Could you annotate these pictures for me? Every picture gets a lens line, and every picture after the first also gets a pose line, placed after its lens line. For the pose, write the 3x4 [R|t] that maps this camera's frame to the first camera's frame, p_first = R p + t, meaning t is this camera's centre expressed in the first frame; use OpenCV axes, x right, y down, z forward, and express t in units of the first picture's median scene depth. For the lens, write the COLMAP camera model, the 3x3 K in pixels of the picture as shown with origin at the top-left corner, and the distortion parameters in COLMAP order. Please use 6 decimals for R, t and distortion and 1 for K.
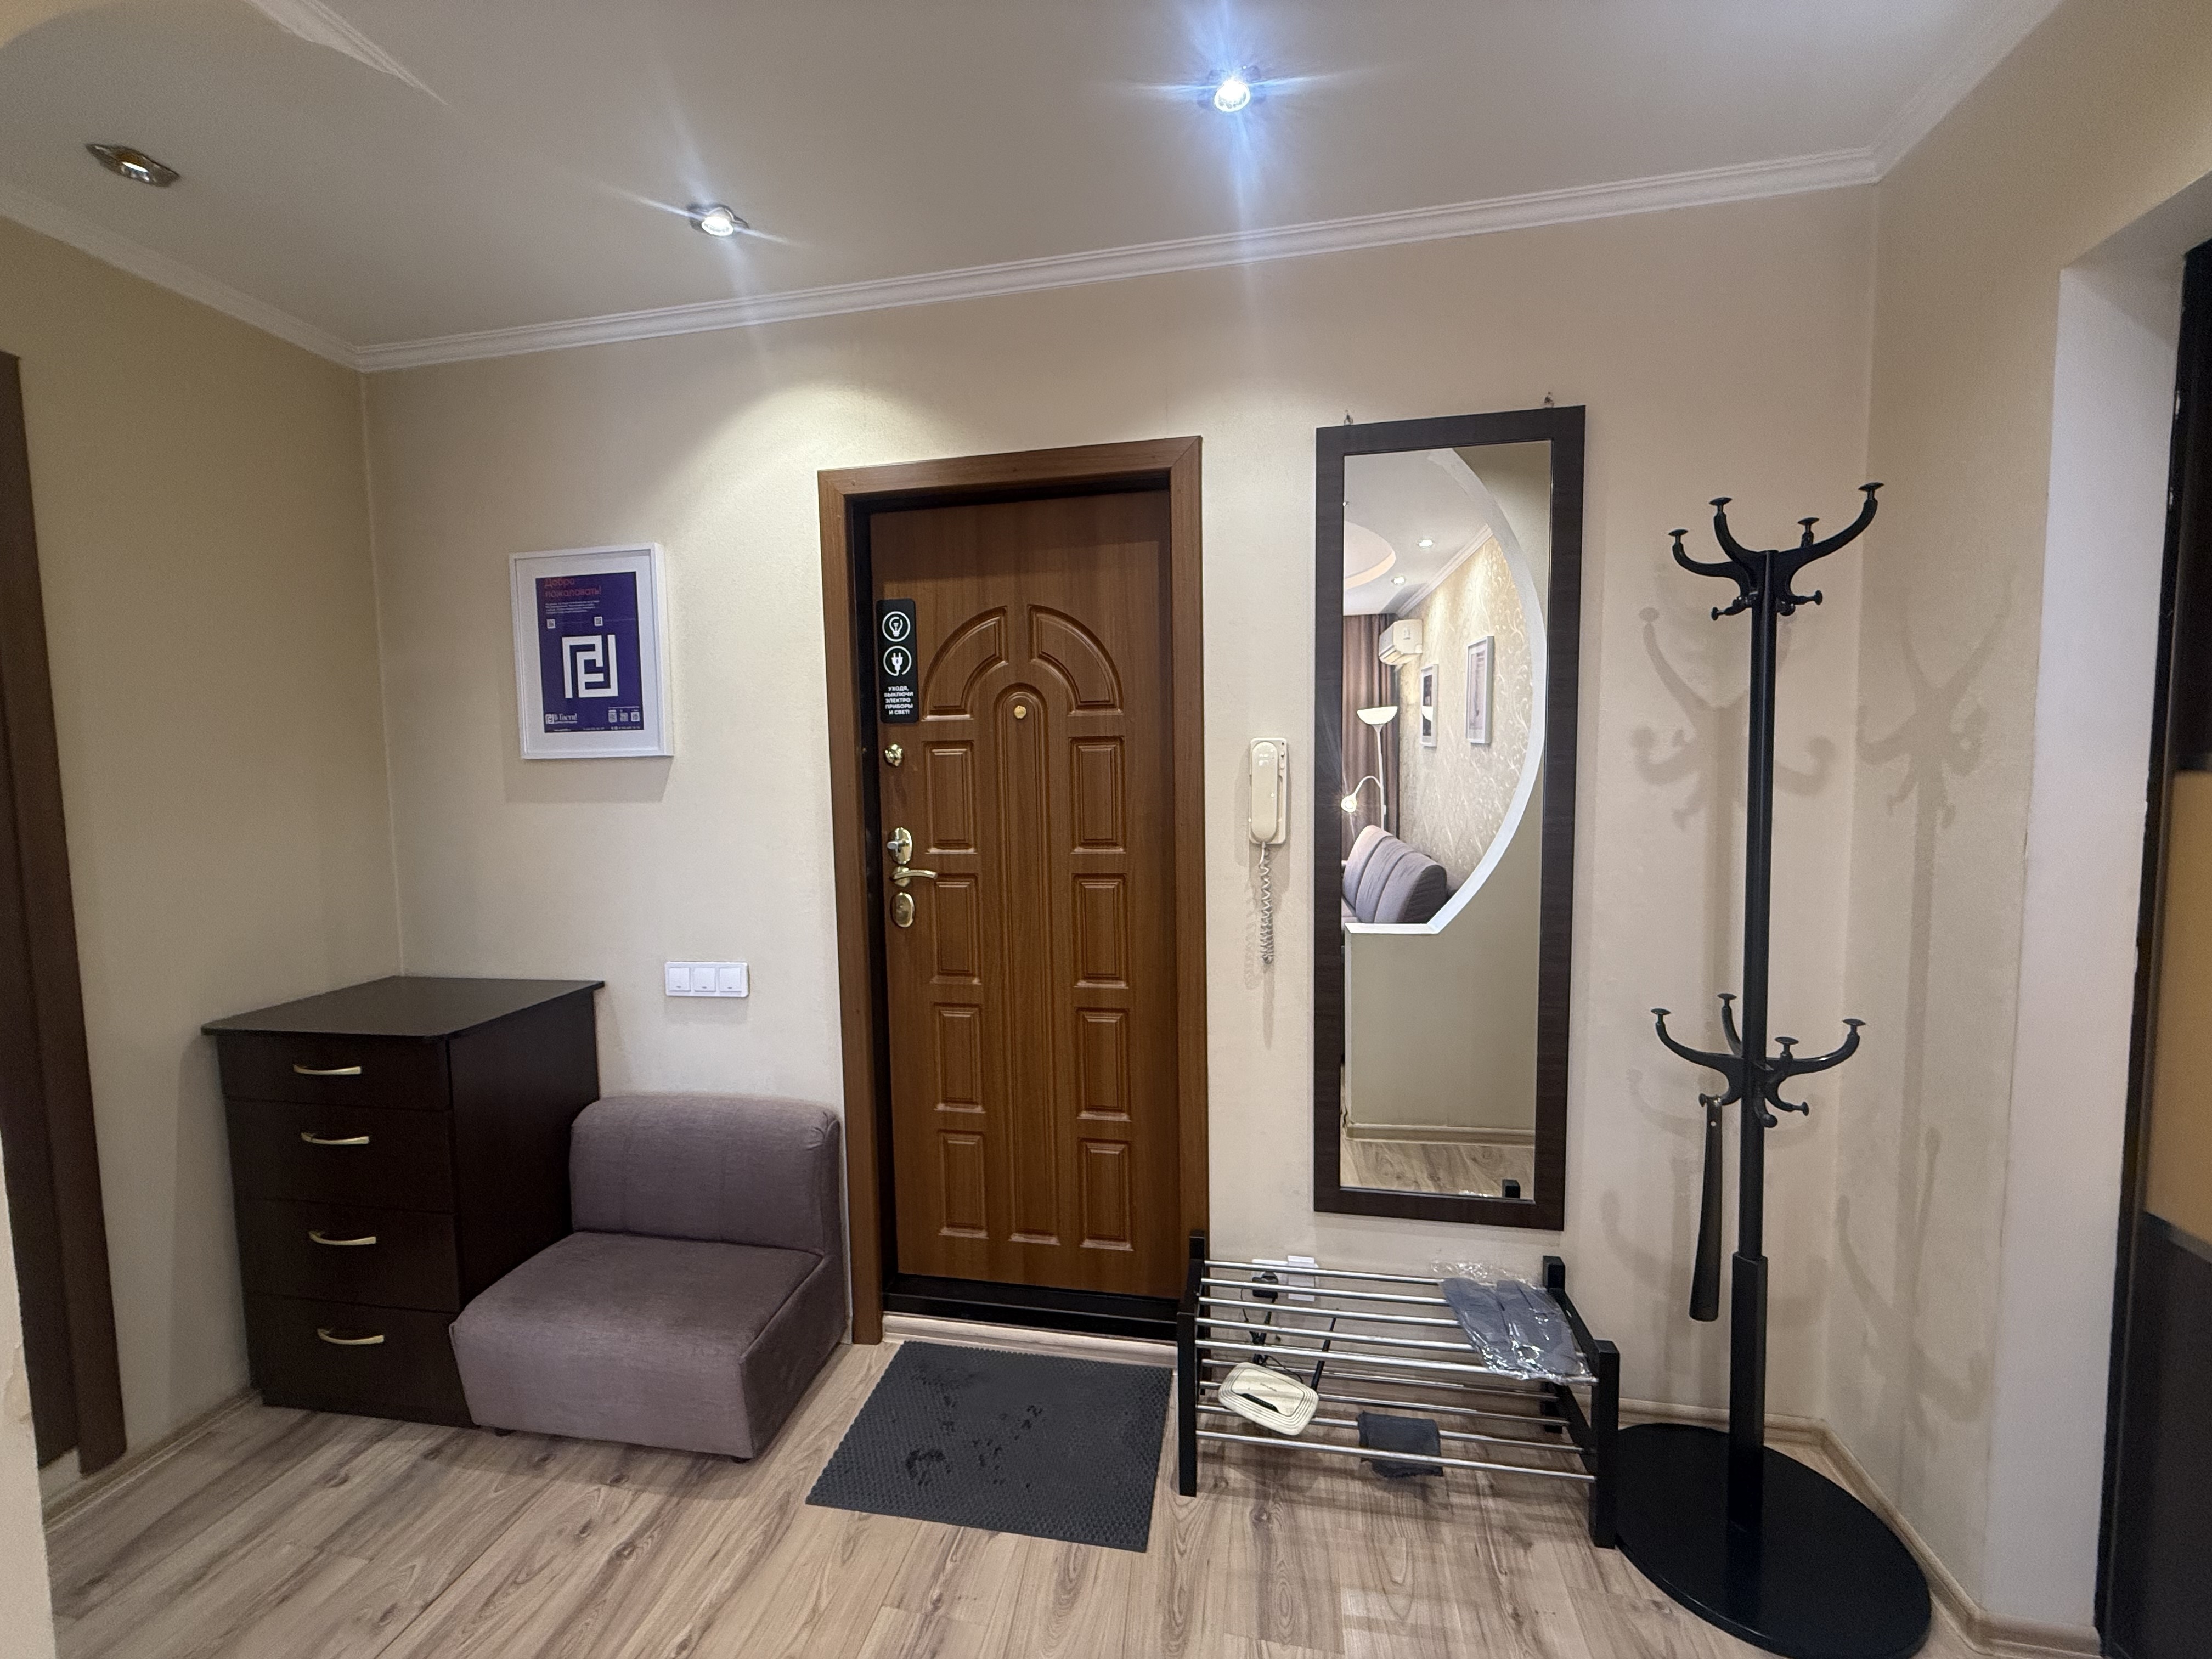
lens RADIAL K [[880.9, 0, 1101.0], [0, 880.9, 829.1], [0, 0, 1]] dist [0.000591, -0.000303]
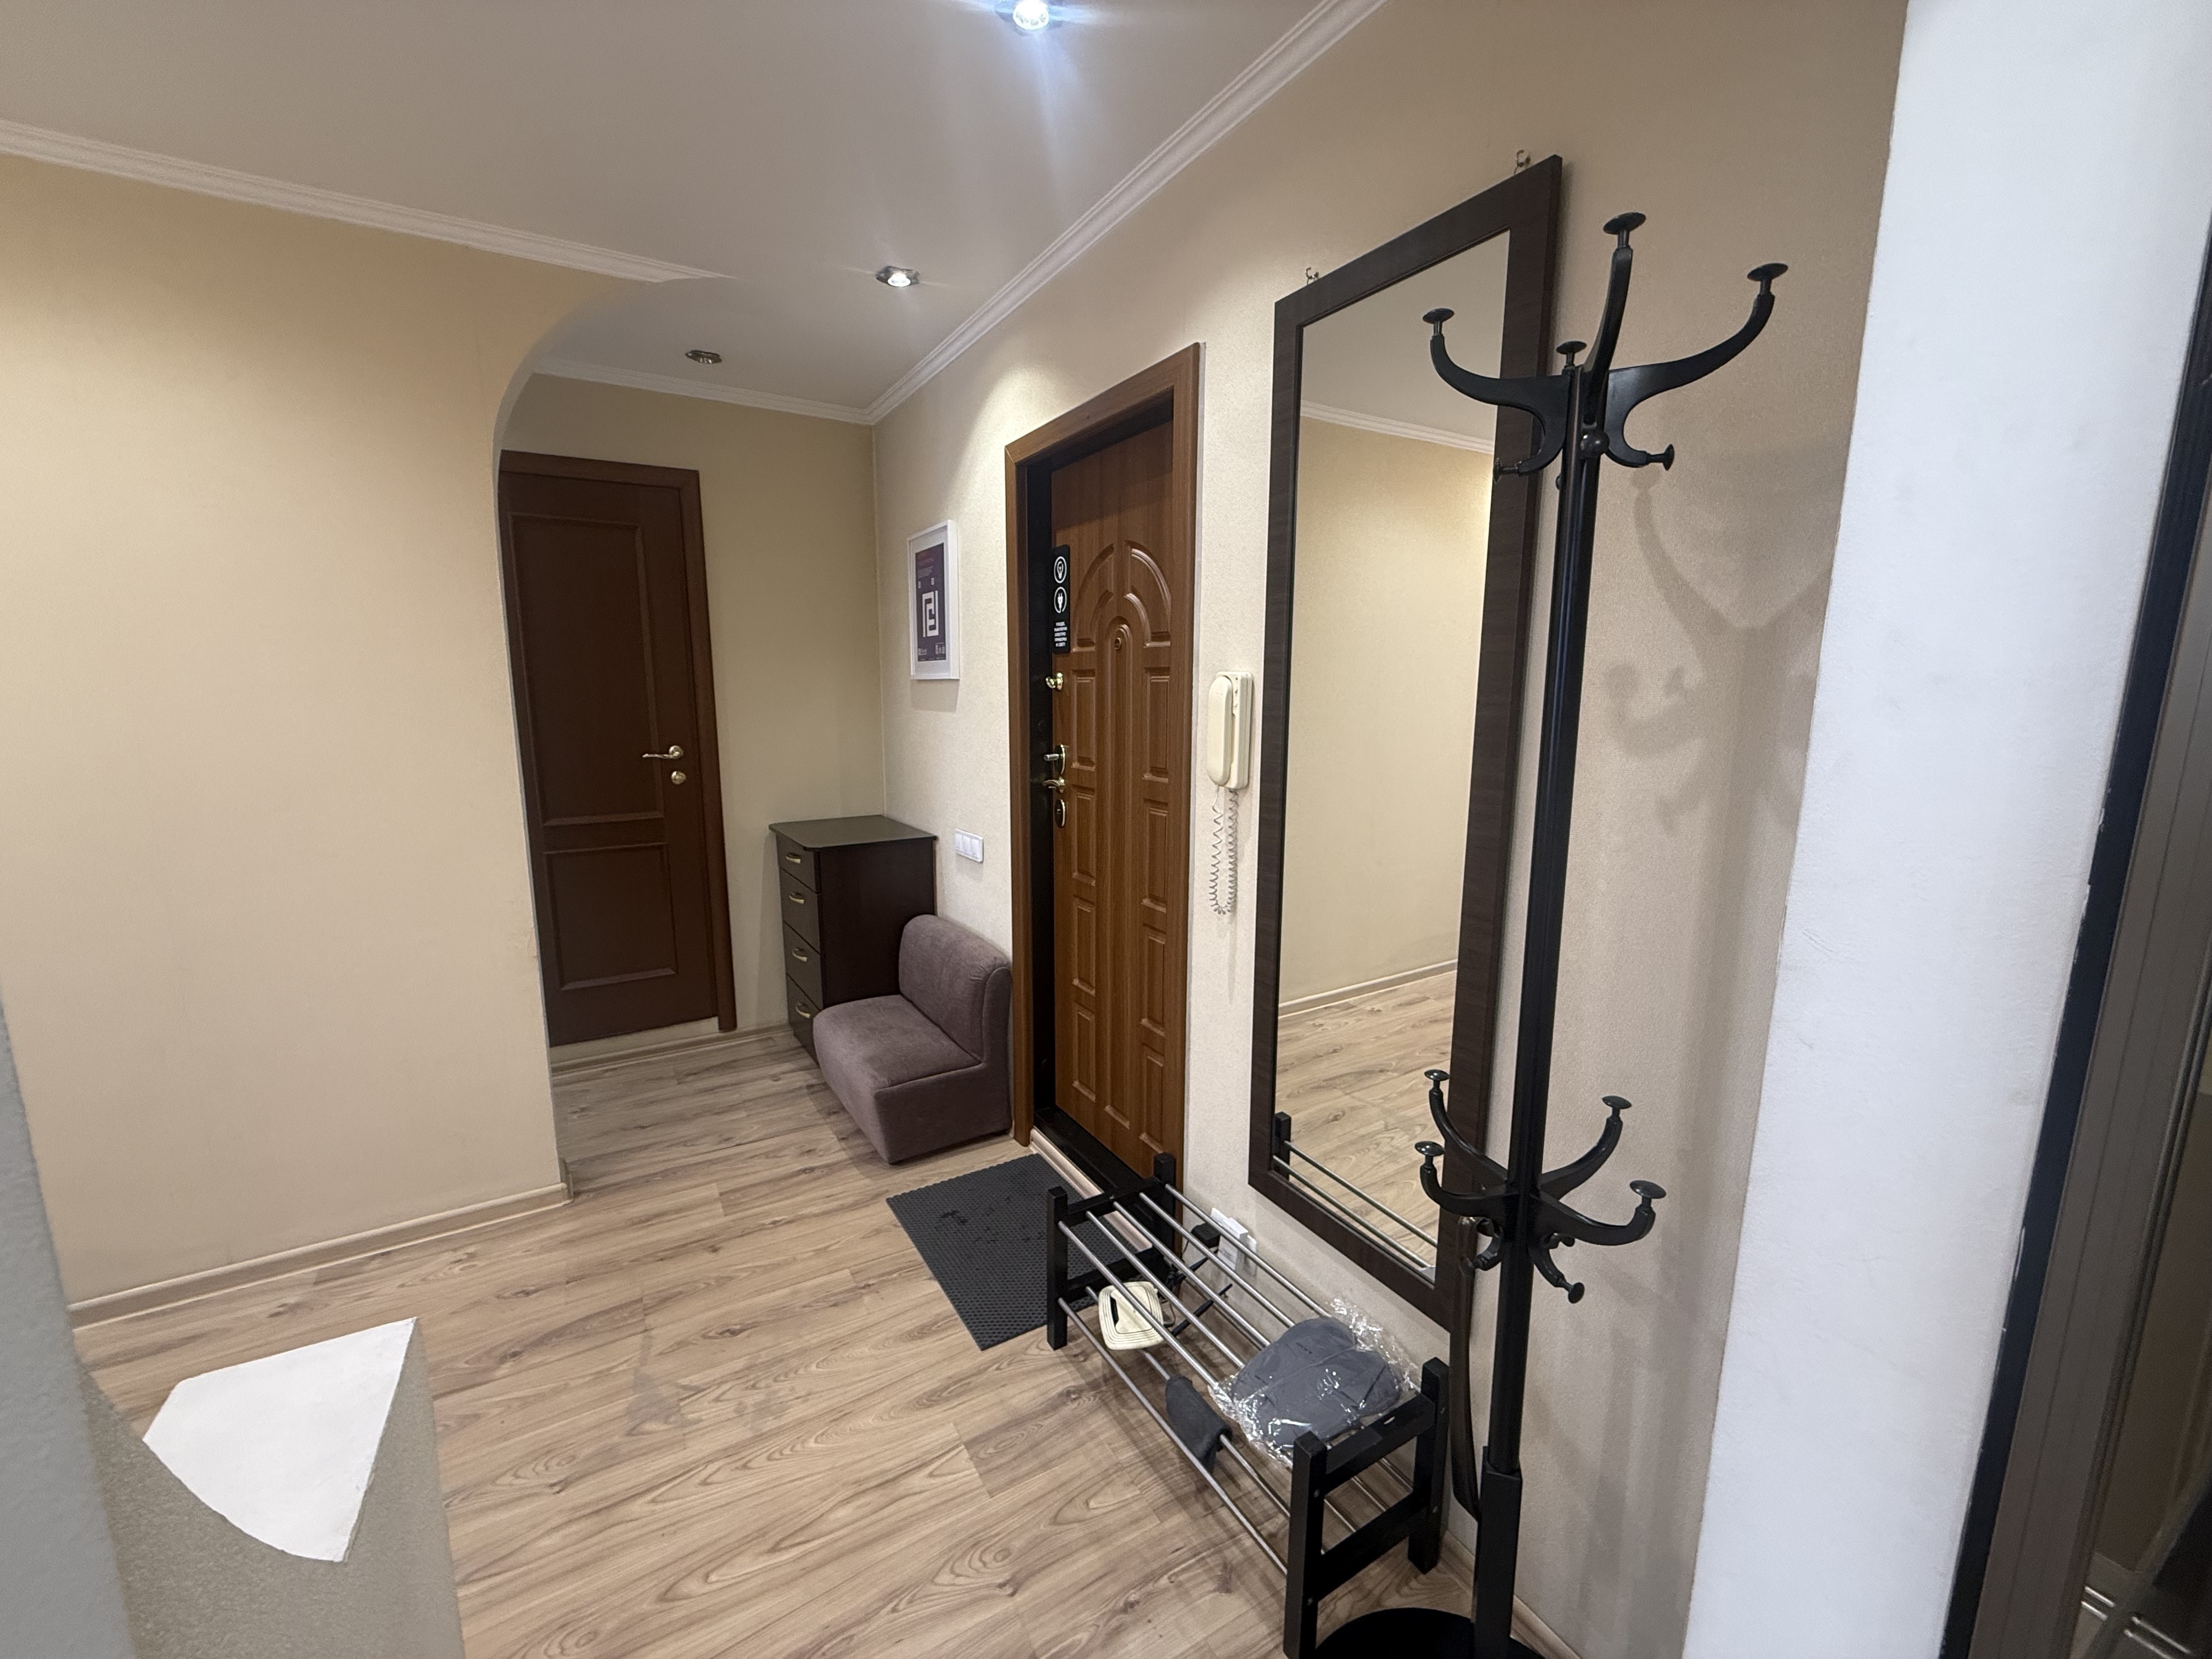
lens RADIAL K [[880.9, 0, 1103.2], [0, 880.9, 829.7], [0, 0, 1]] dist [0.000591, -0.000303]
pose [[0.664638, 0.141188, -0.733705, 0.846775], [-0.064228, 0.989145, 0.132161, -0.057446], [0.744400, -0.040715, 0.666492, 0.302652]]
